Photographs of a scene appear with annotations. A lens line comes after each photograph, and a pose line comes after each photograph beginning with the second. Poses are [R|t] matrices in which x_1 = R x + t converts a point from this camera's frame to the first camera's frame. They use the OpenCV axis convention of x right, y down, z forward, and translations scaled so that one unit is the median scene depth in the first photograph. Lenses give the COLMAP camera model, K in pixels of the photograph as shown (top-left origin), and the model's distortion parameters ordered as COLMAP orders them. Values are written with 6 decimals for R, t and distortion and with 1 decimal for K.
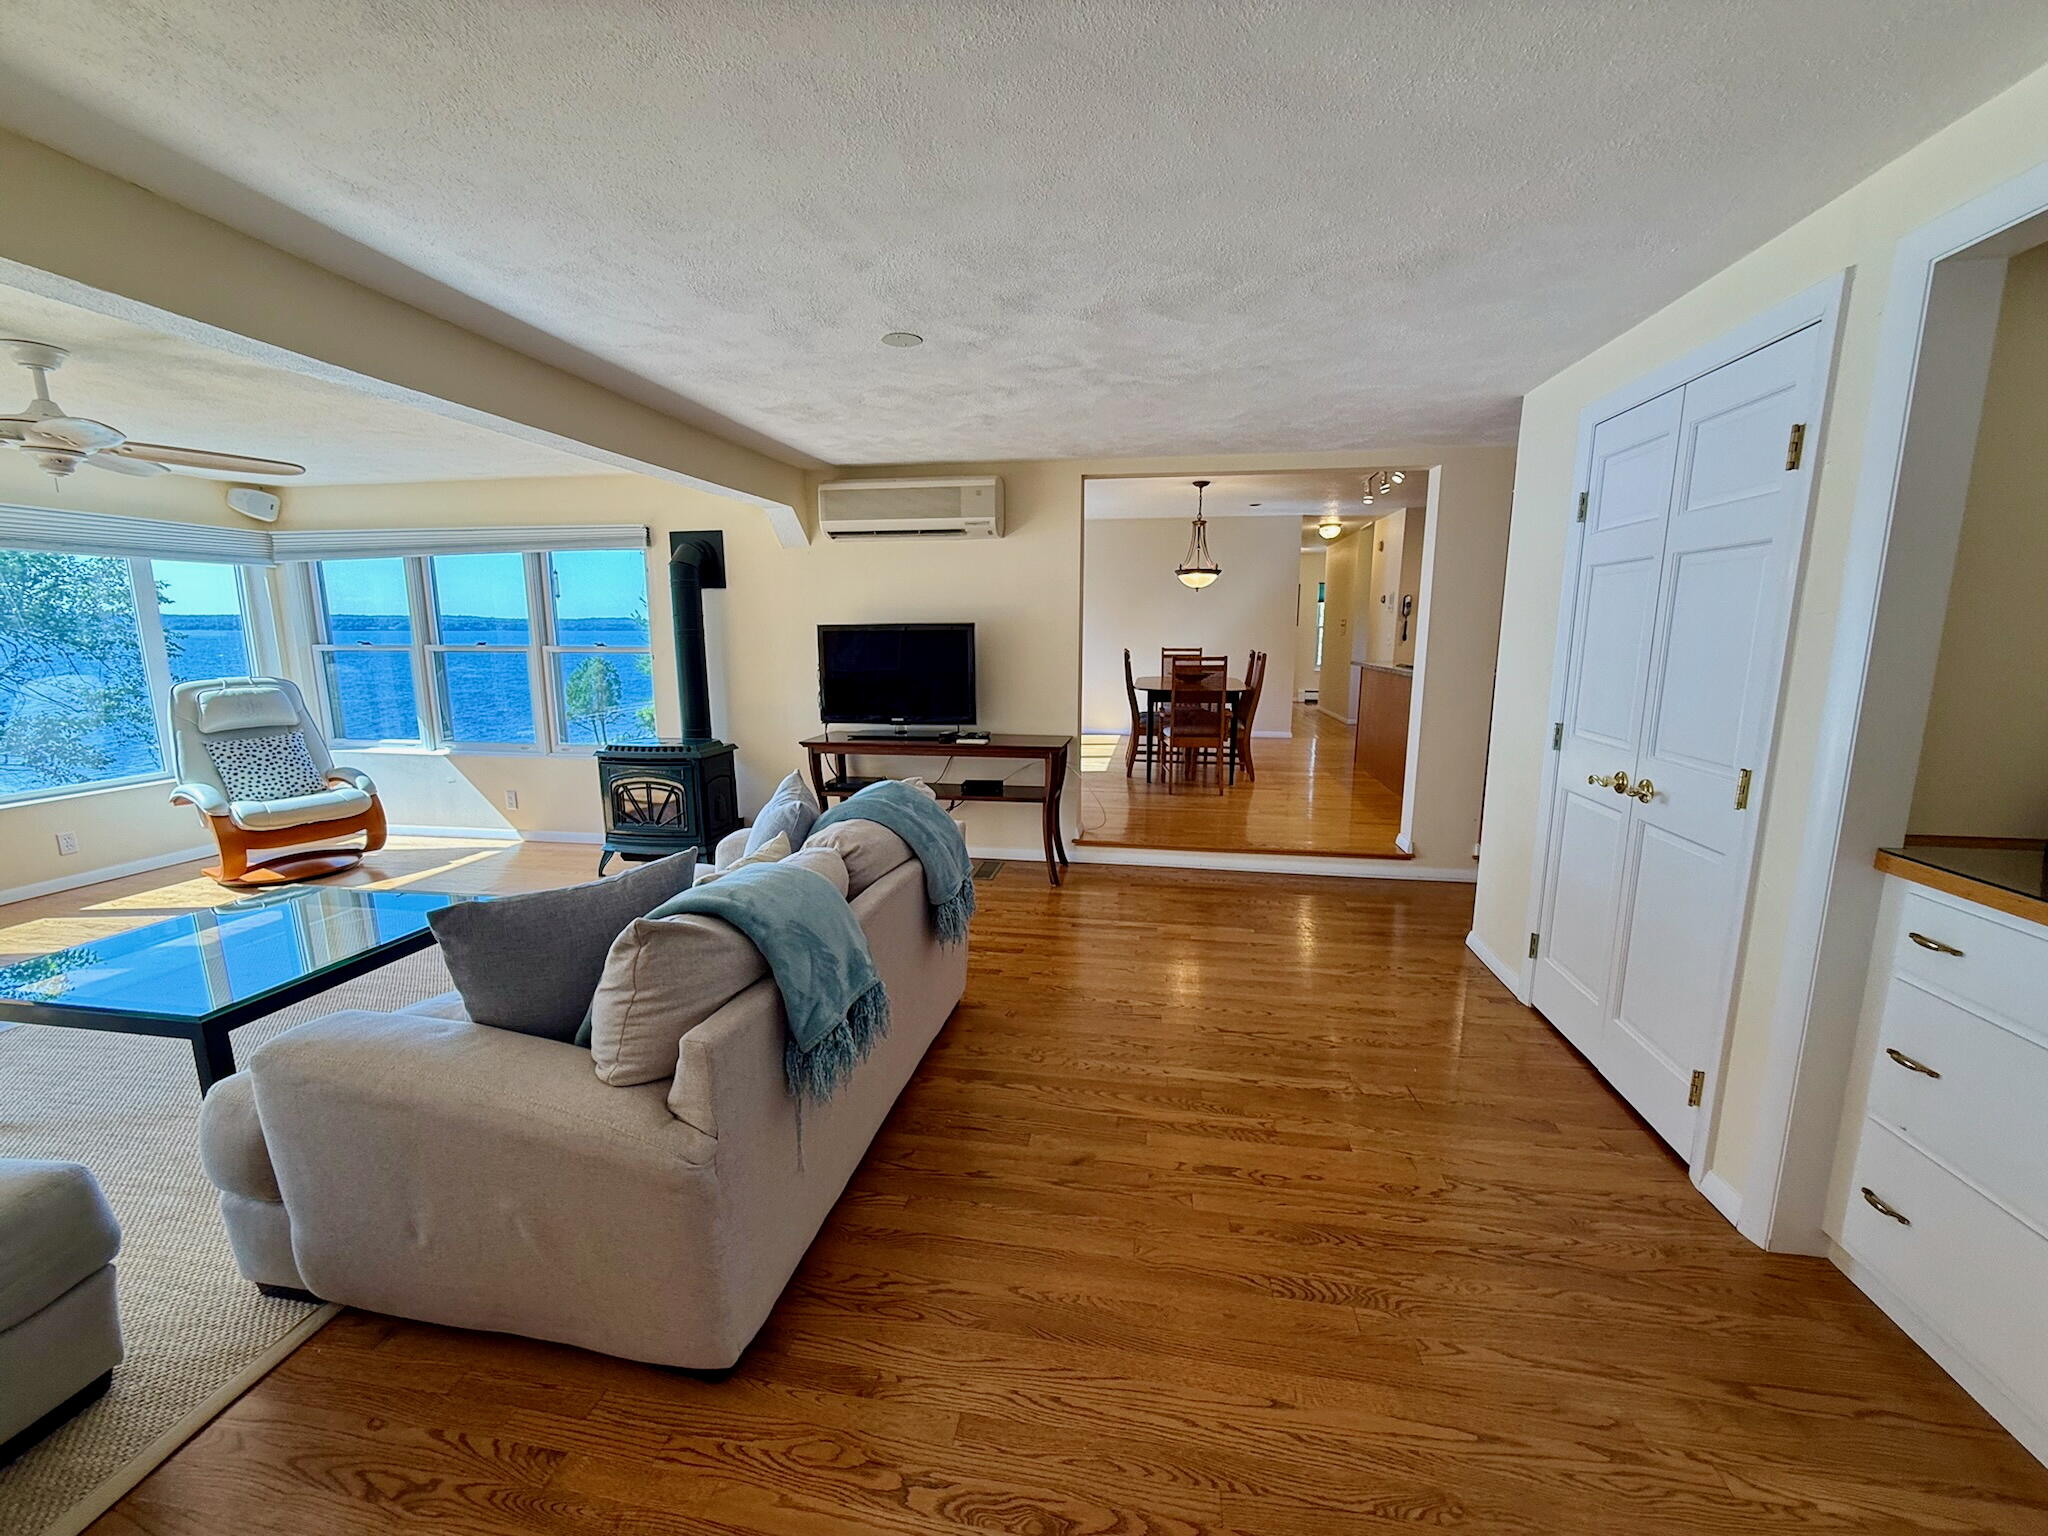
lens RADIAL K [[809.3, 0, 1024.0], [0, 809.3, 768.0], [0, 0, 1]] dist [0.000021, -0.000047]
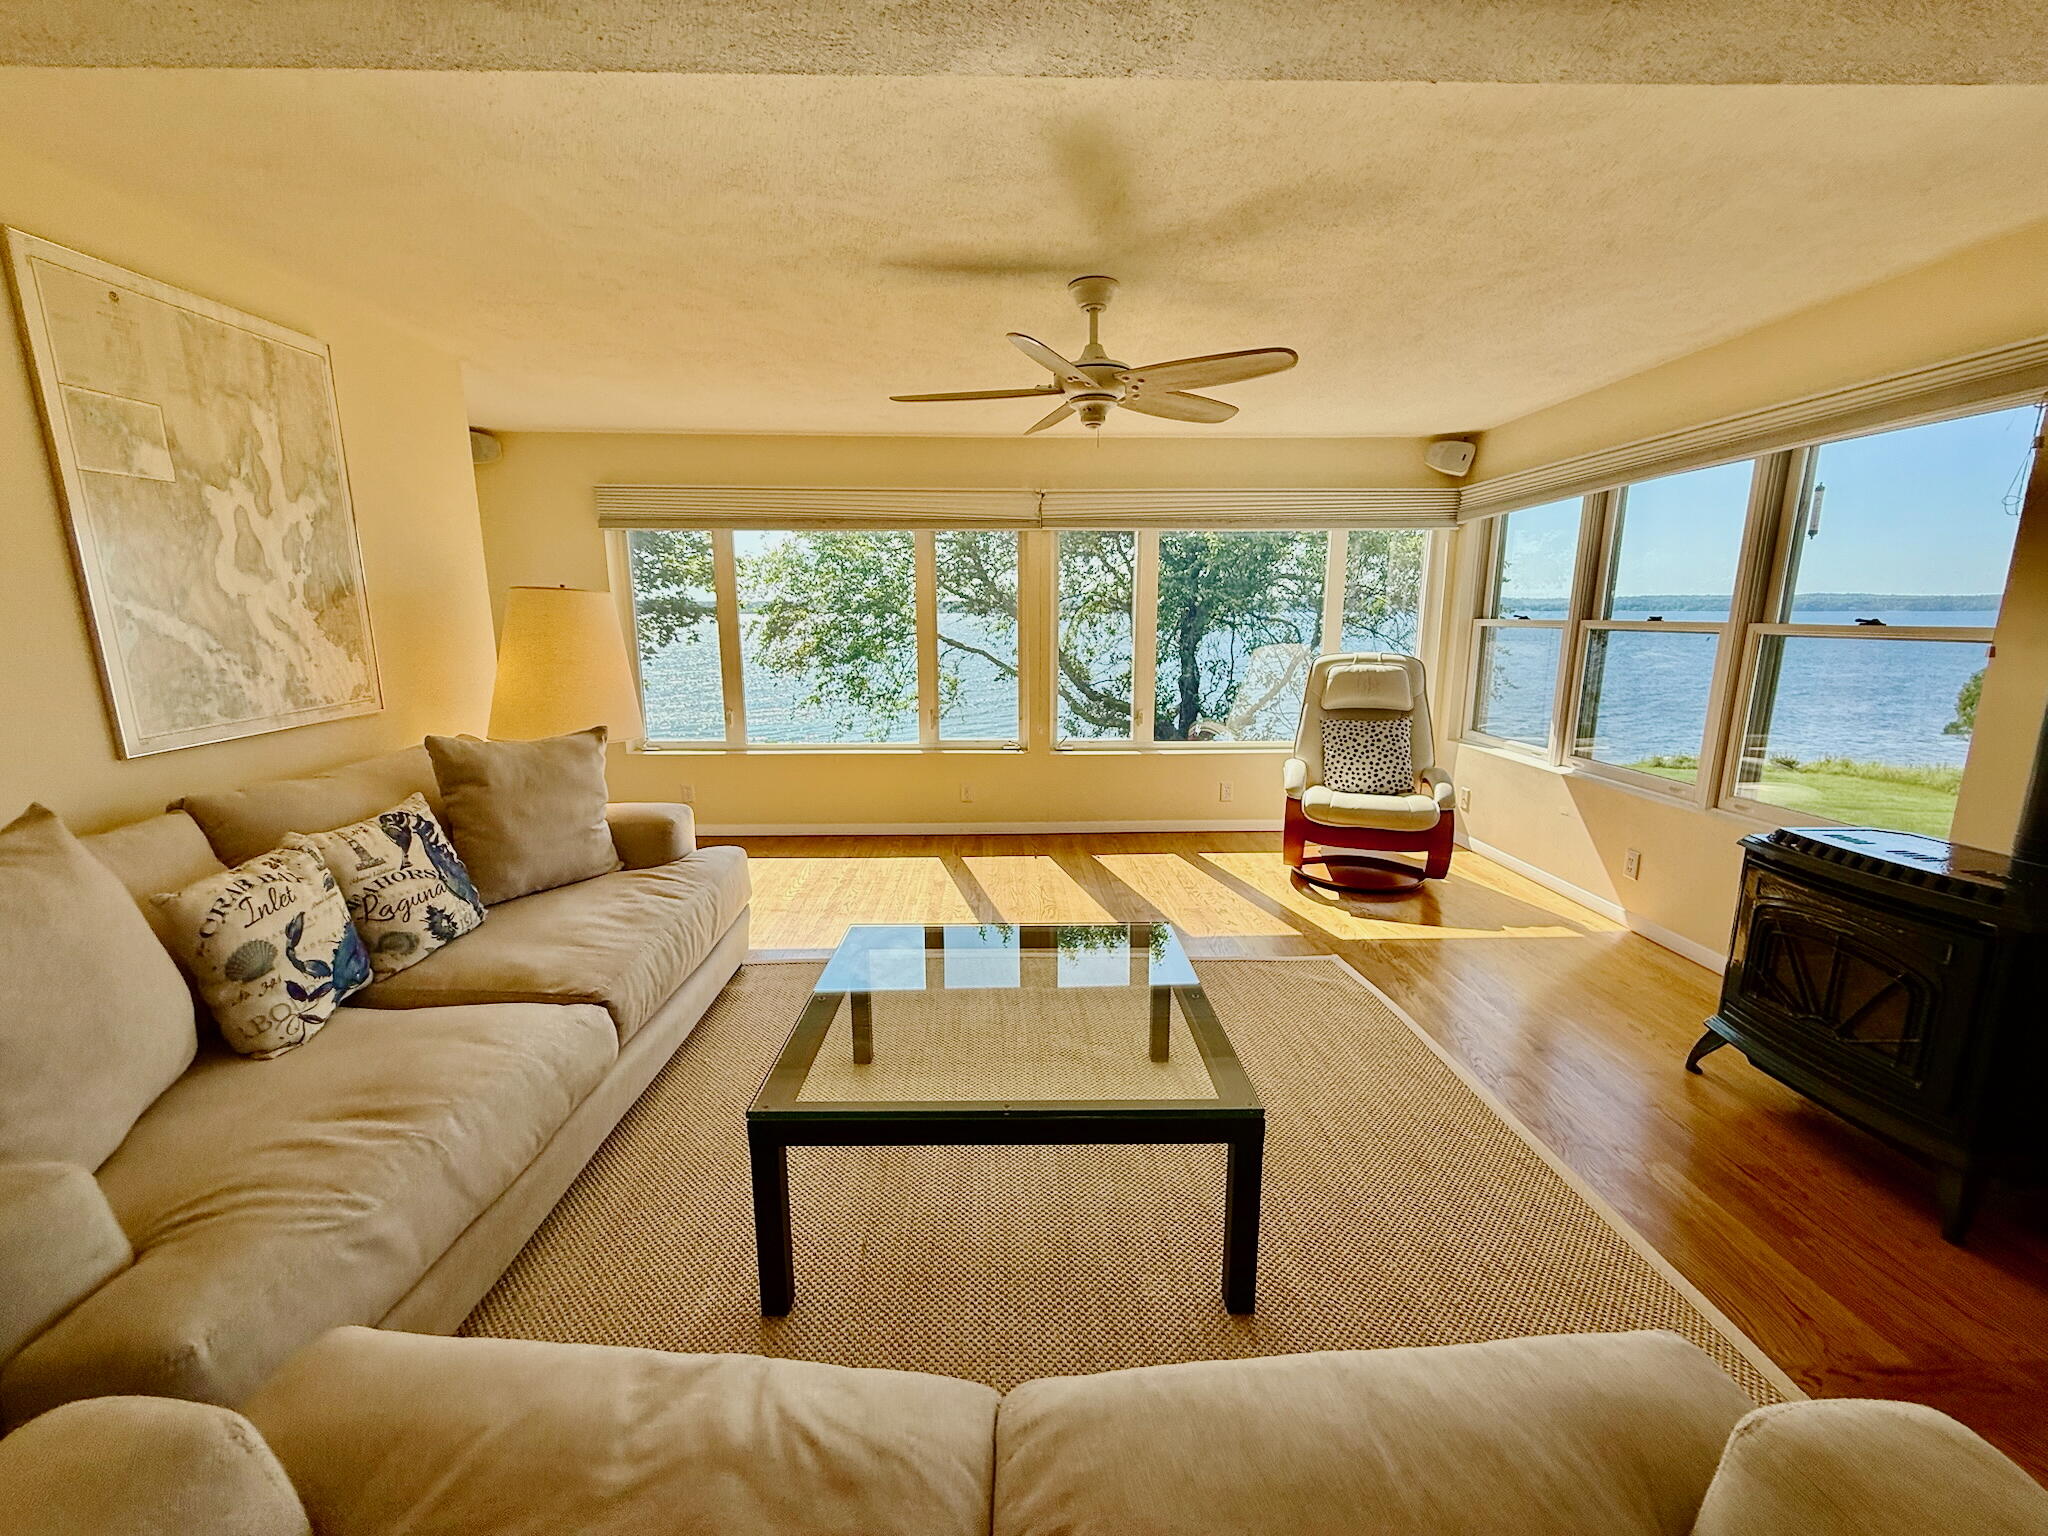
lens RADIAL K [[809.3, 0, 1024.0], [0, 809.3, 768.0], [0, 0, 1]] dist [0.000021, -0.000047]
pose [[0.184159, 0.185083, -0.965313, -0.131683], [-0.160882, 0.974541, 0.156160, -0.063572], [0.969640, 0.126544, 0.209247, 0.433827]]
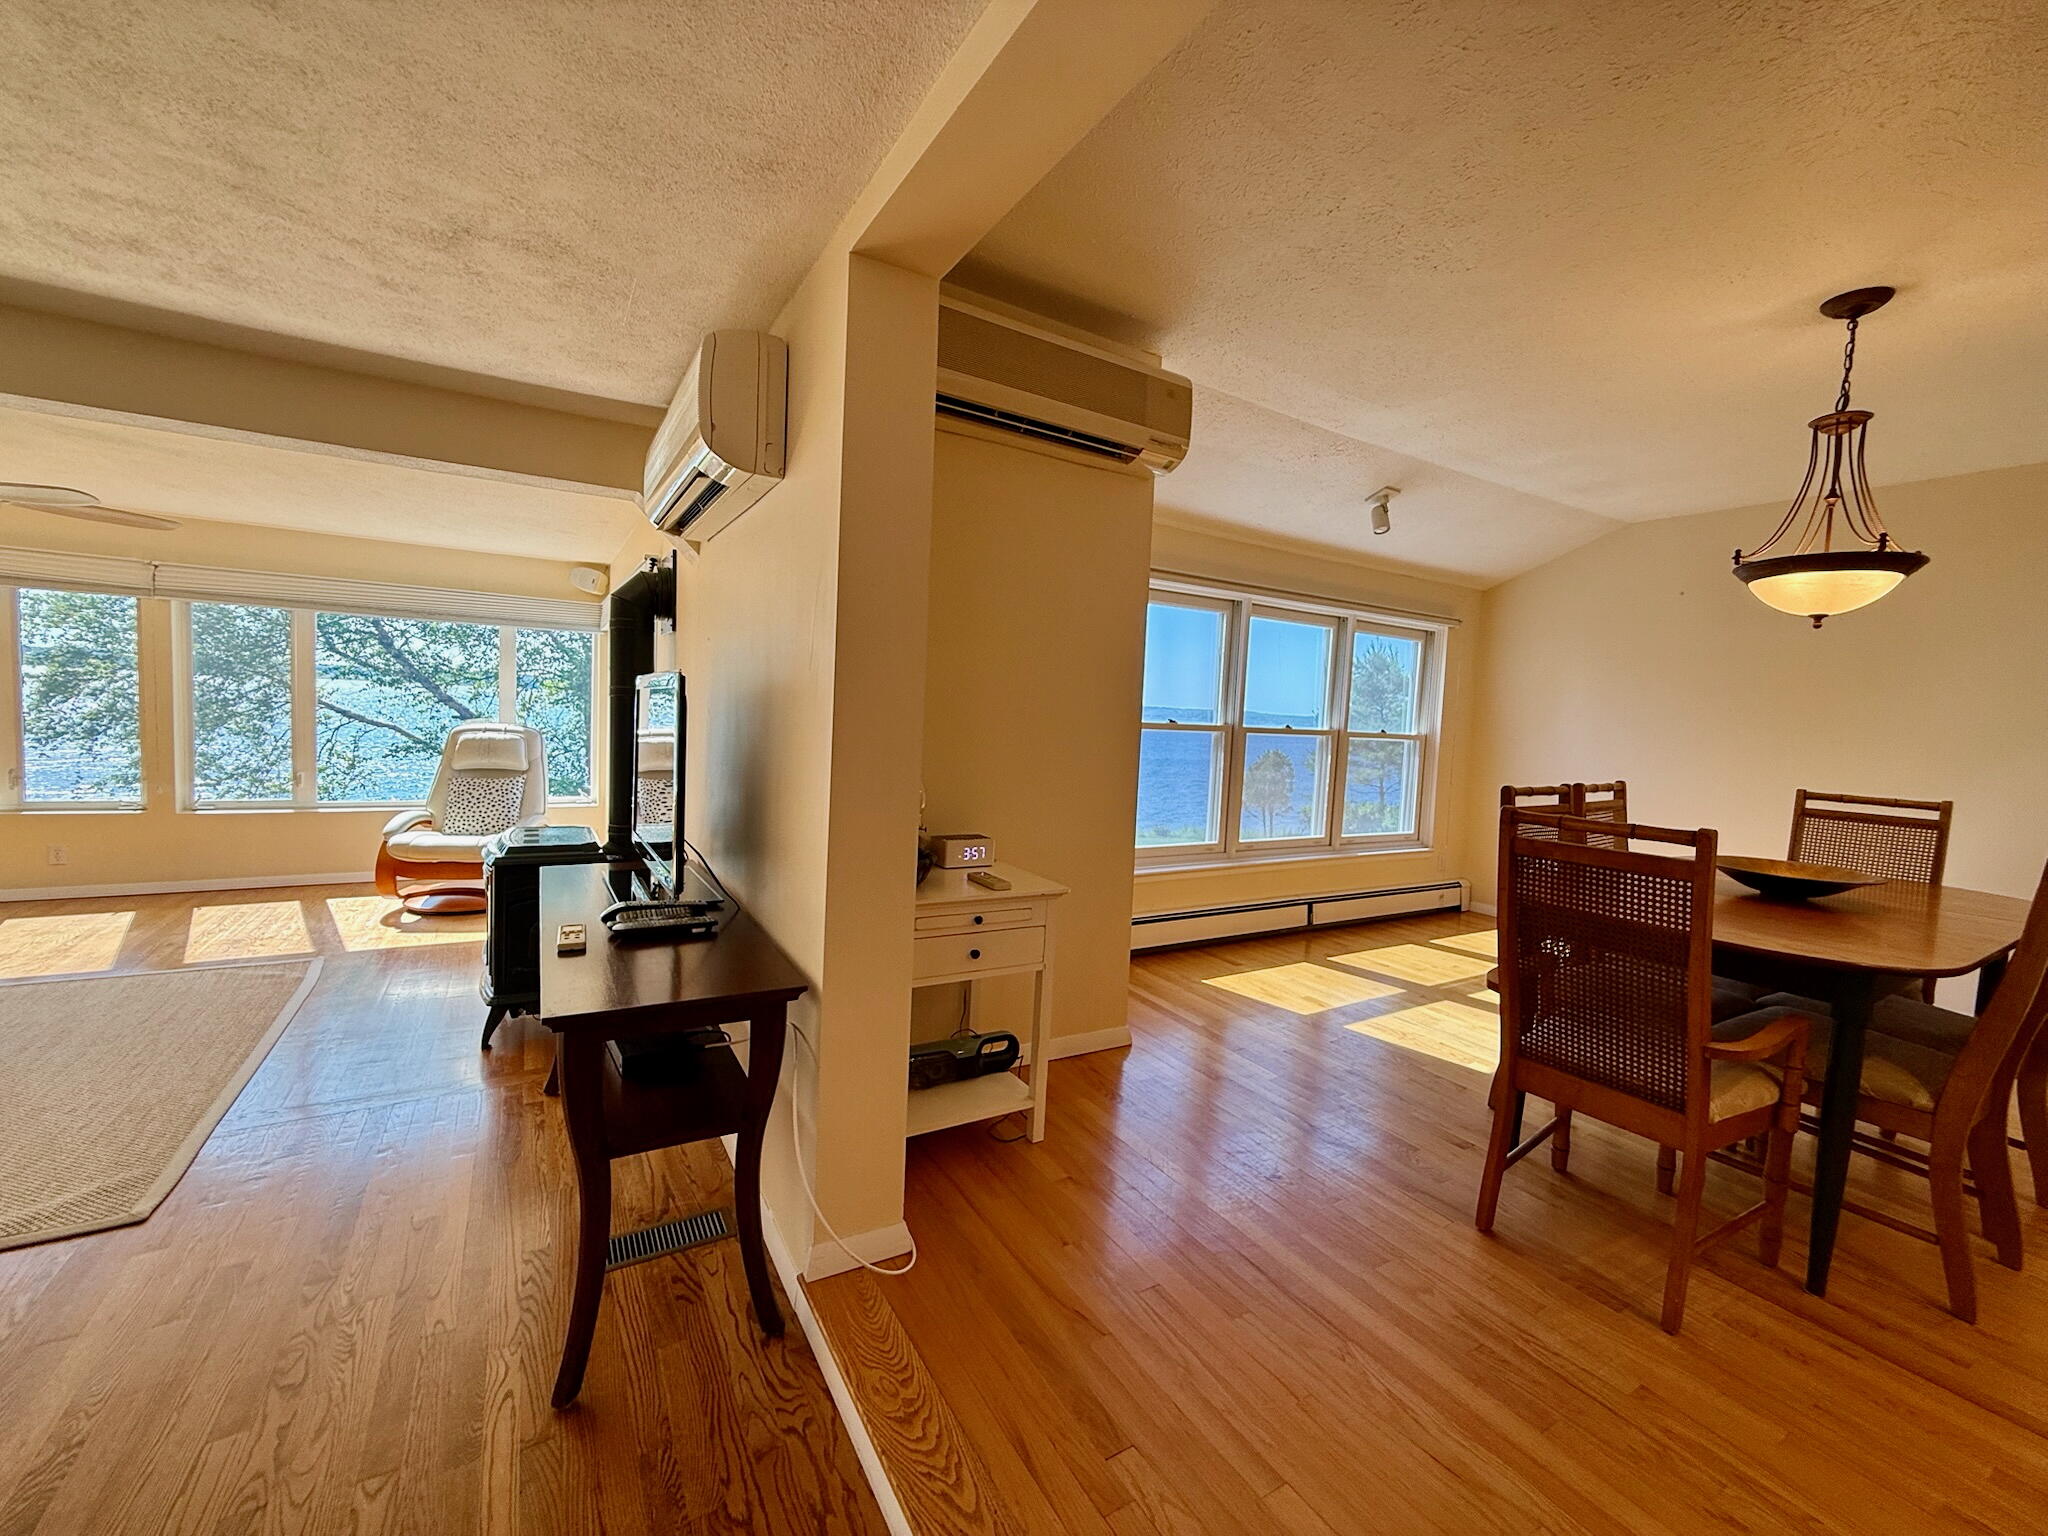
lens RADIAL K [[832.4, 0, 1024.0], [0, 832.4, 768.0], [0, 0, 1]] dist [0.000206, -0.000007]
pose [[0.639479, 0.084760, -0.764122, 0.389336], [-0.175058, 0.983849, -0.037368, -0.133951], [0.748613, 0.157662, 0.643988, 0.789537]]
